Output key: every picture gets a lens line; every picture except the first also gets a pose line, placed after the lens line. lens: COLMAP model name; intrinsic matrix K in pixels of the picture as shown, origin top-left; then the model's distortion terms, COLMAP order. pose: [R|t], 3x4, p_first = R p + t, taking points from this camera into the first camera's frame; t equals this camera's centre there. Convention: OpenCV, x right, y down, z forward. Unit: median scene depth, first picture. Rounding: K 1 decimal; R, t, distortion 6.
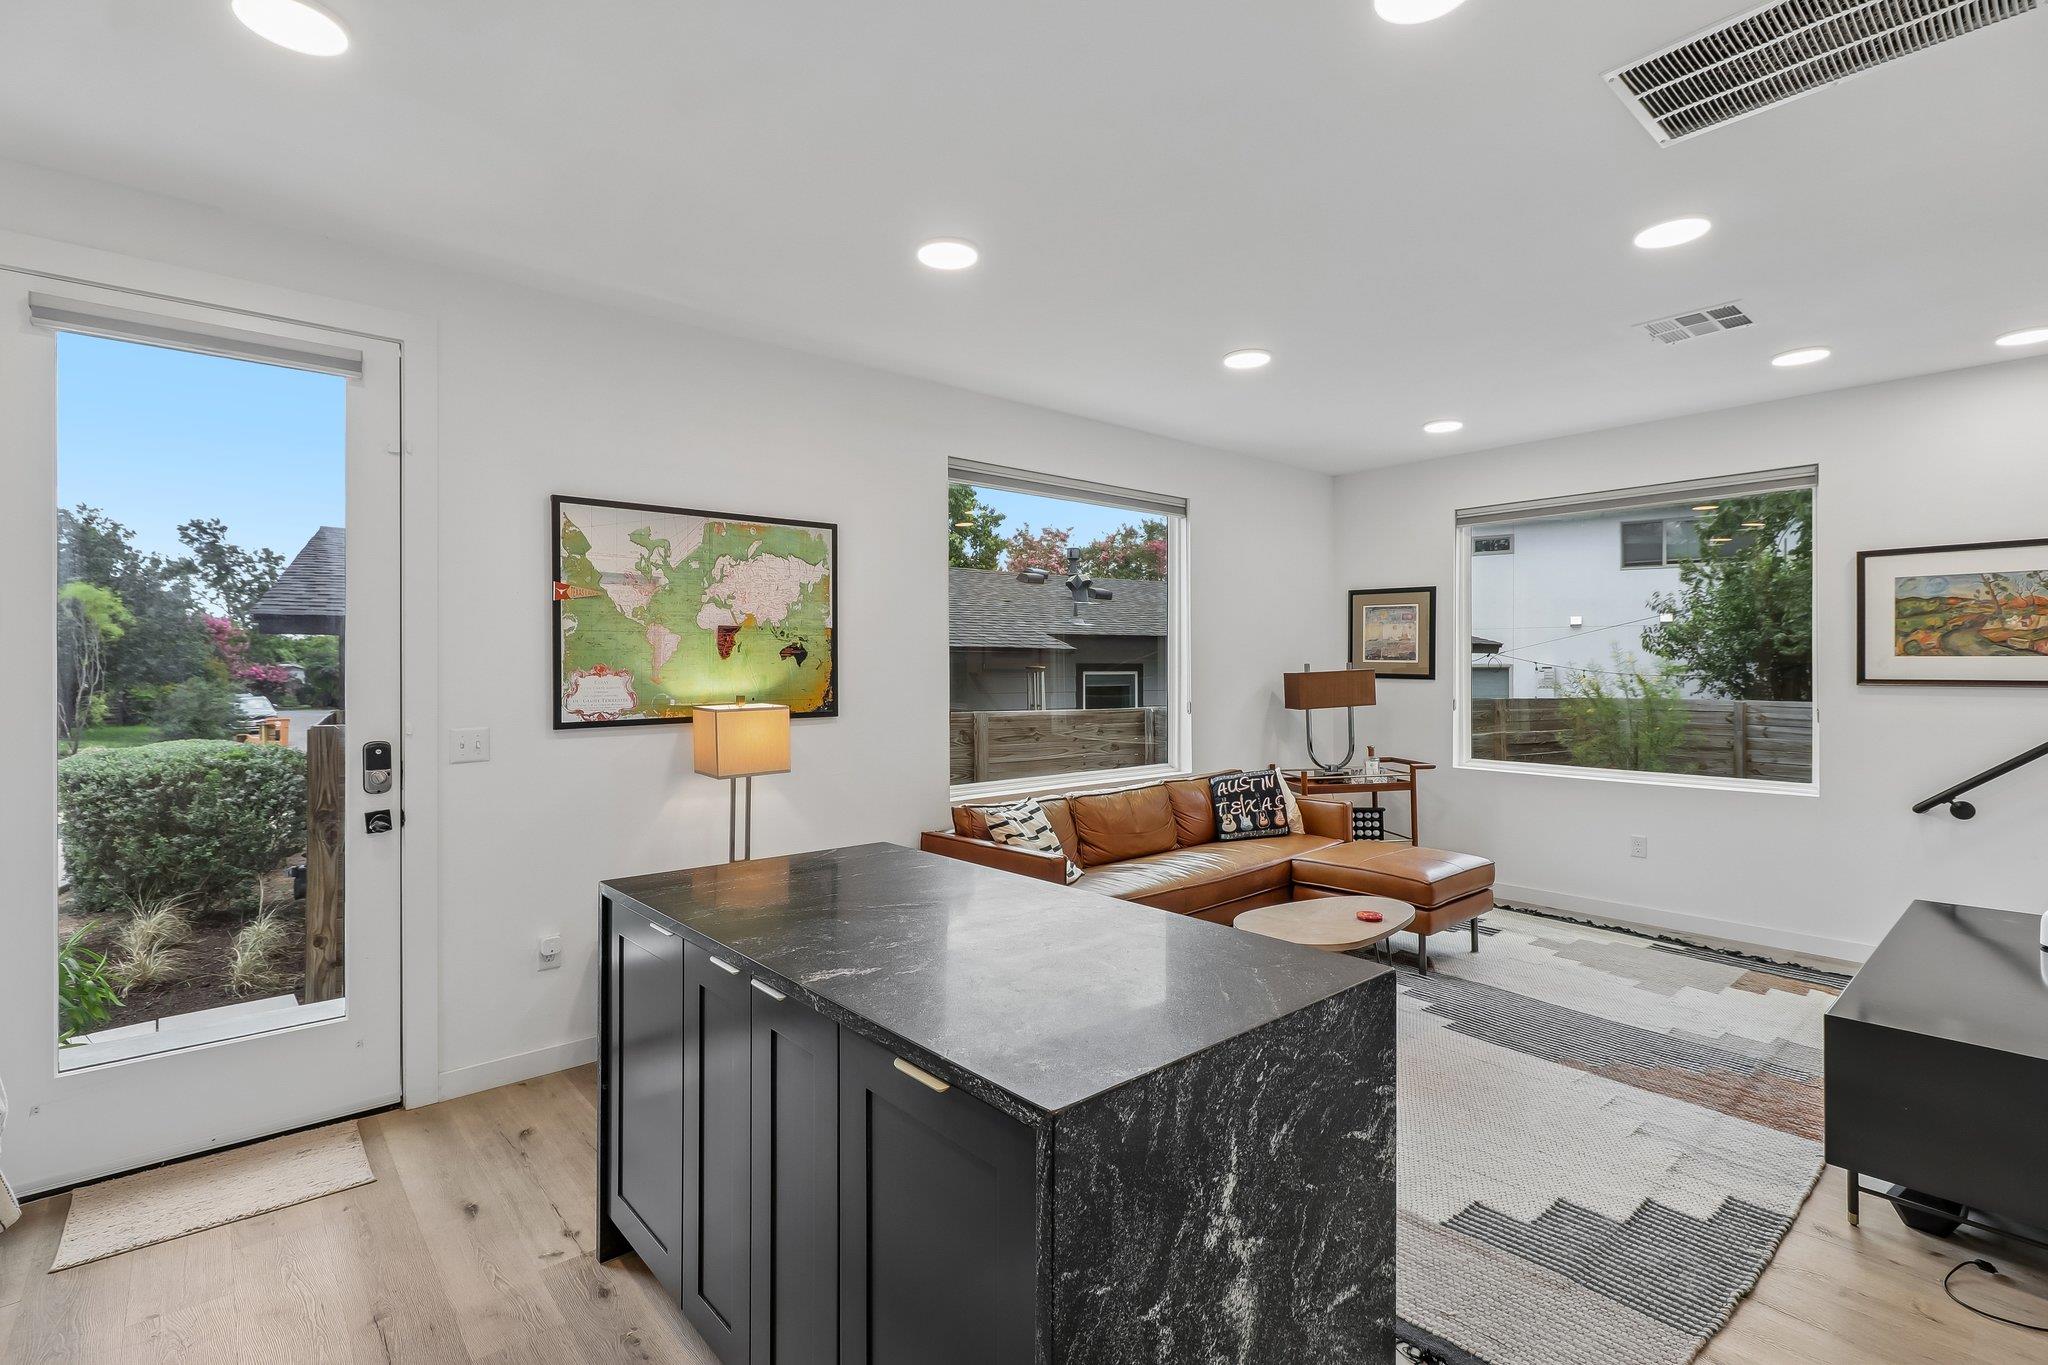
lens RADIAL K [[939.7, 0, 1073.7], [0, 939.7, 663.9], [0, 0, 1]] dist [0.000978, -0.003996]
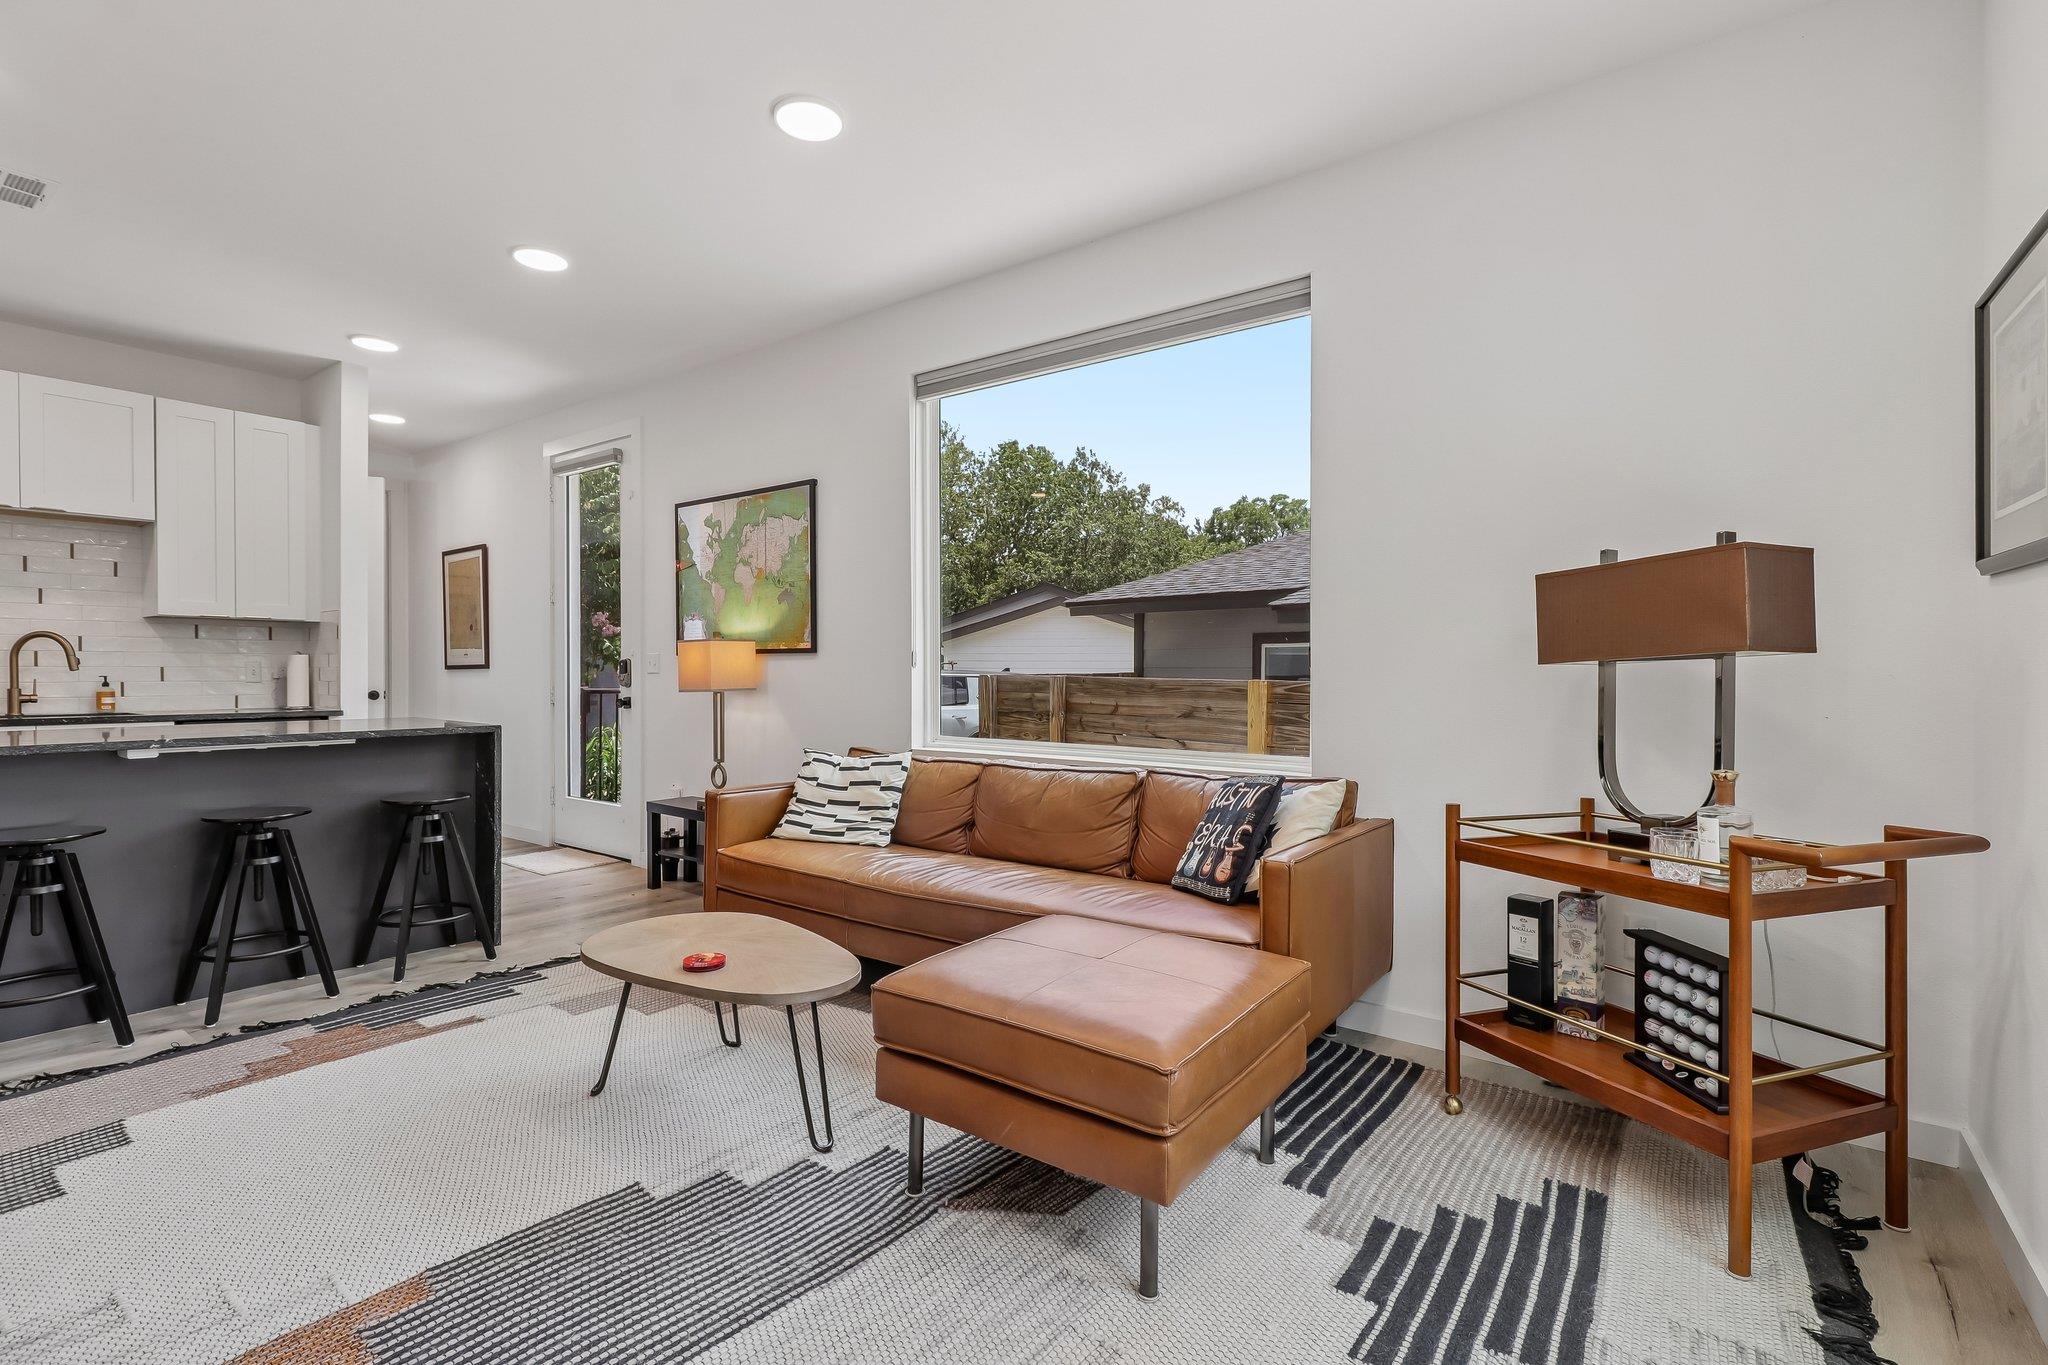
lens RADIAL K [[939.7, 0, 980.0], [0, 939.7, 676.1], [0, 0, 1]] dist [0.000978, -0.003996]
pose [[0.179508, 0.005421, -0.983742, 0.783824], [0.002155, 0.999980, 0.005903, 0.069989], [0.983754, -0.003180, 0.179493, 0.891772]]
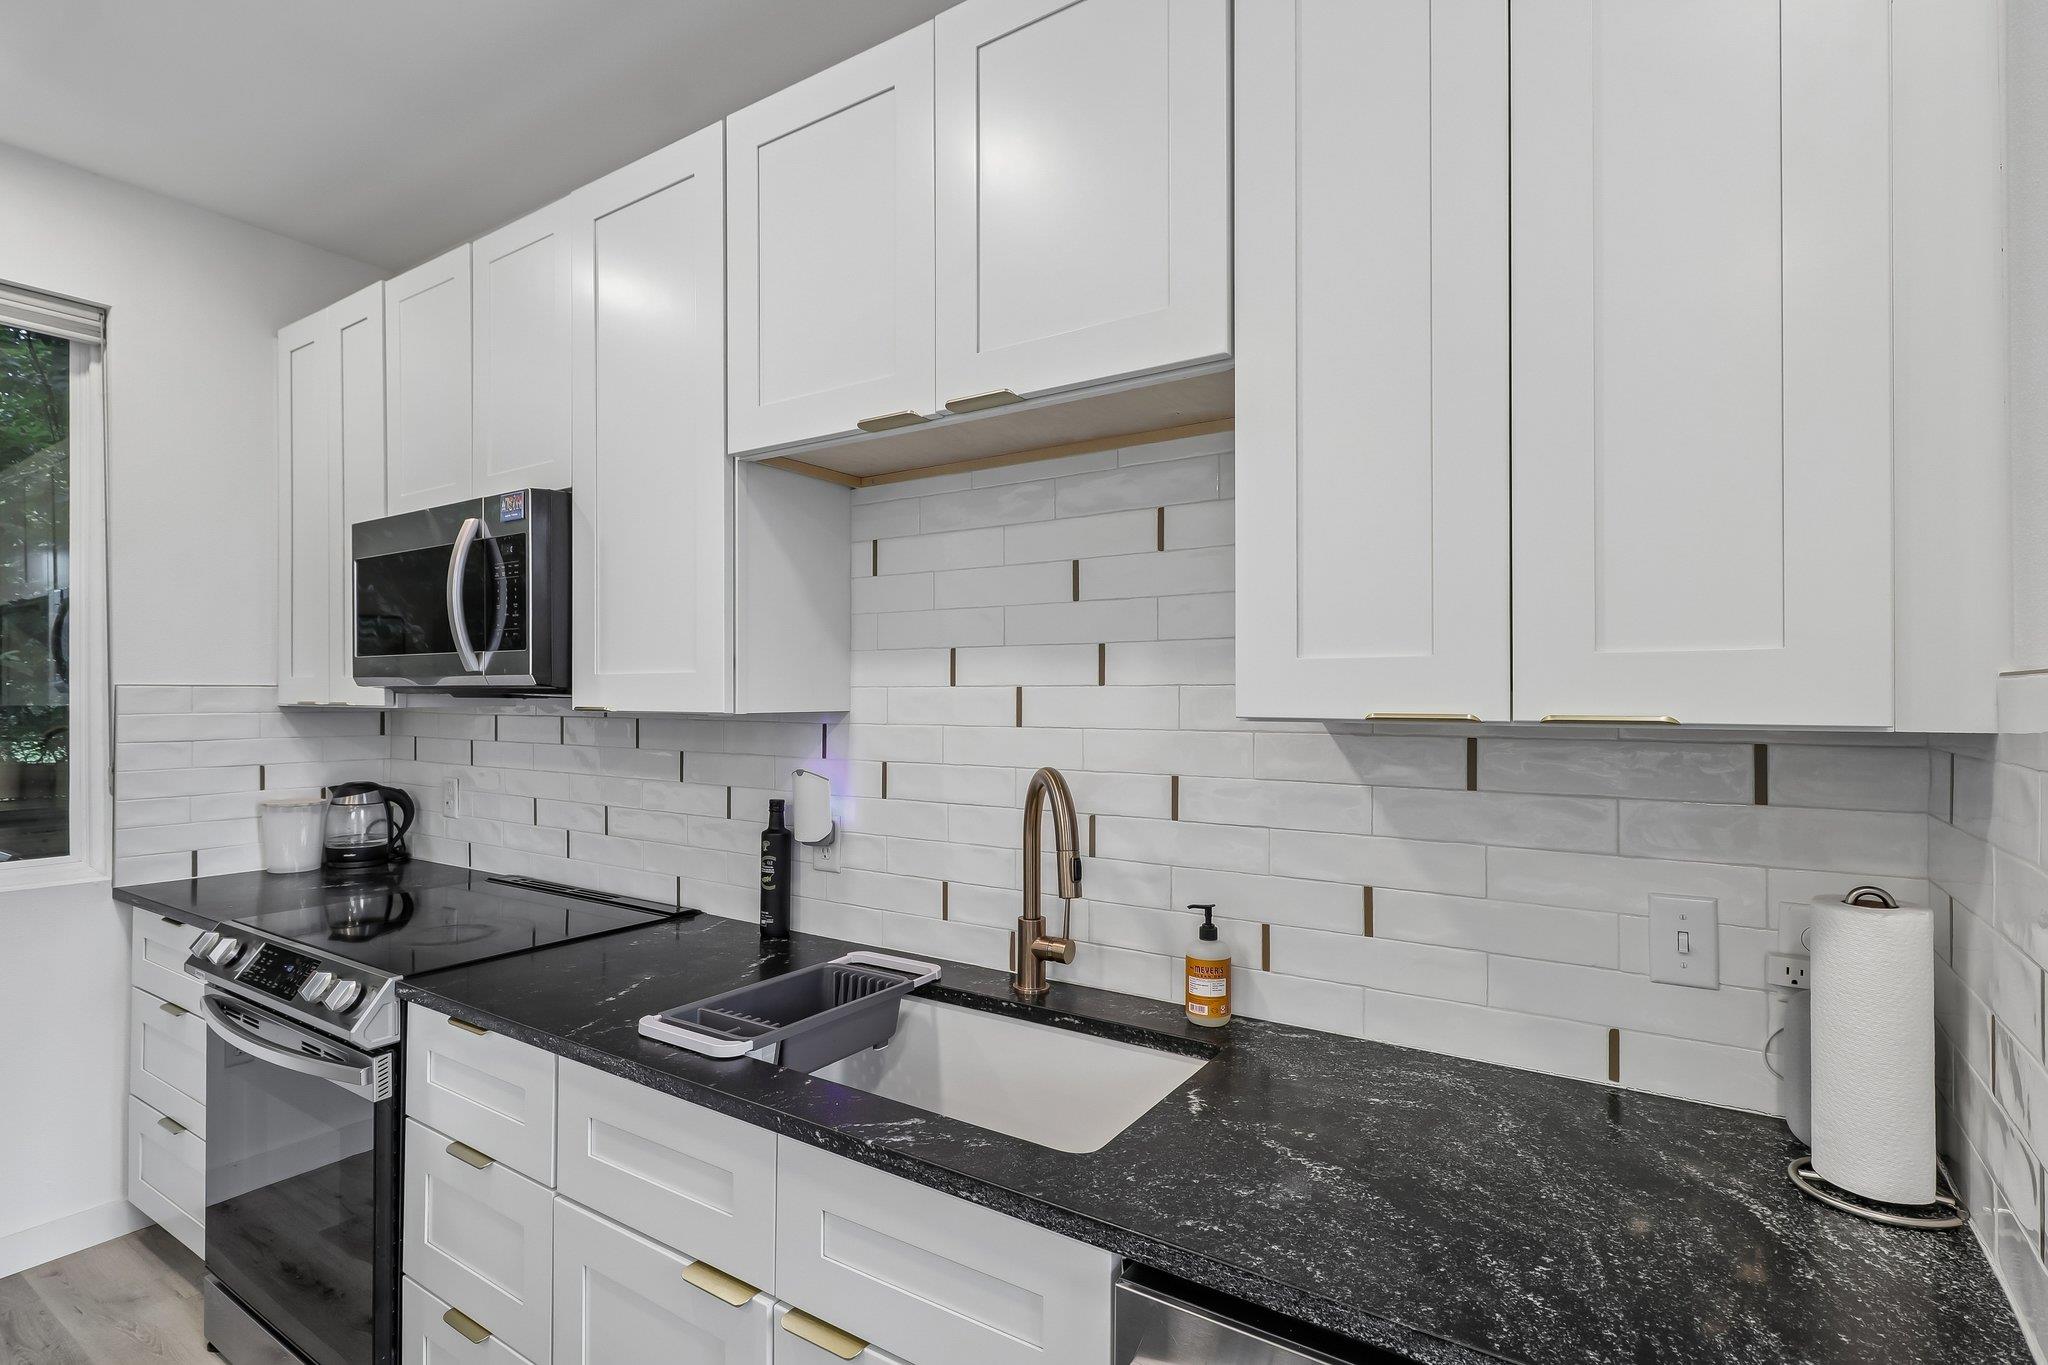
lens RADIAL K [[939.7, 0, 1053.9], [0, 939.7, 678.9], [0, 0, 1]] dist [0.000978, -0.003996]
pose [[-0.965462, 0.001821, -0.260538, -0.257062], [0.005433, 0.999899, -0.013145, -0.000345], [0.260488, -0.014107, -0.965374, 0.436700]]
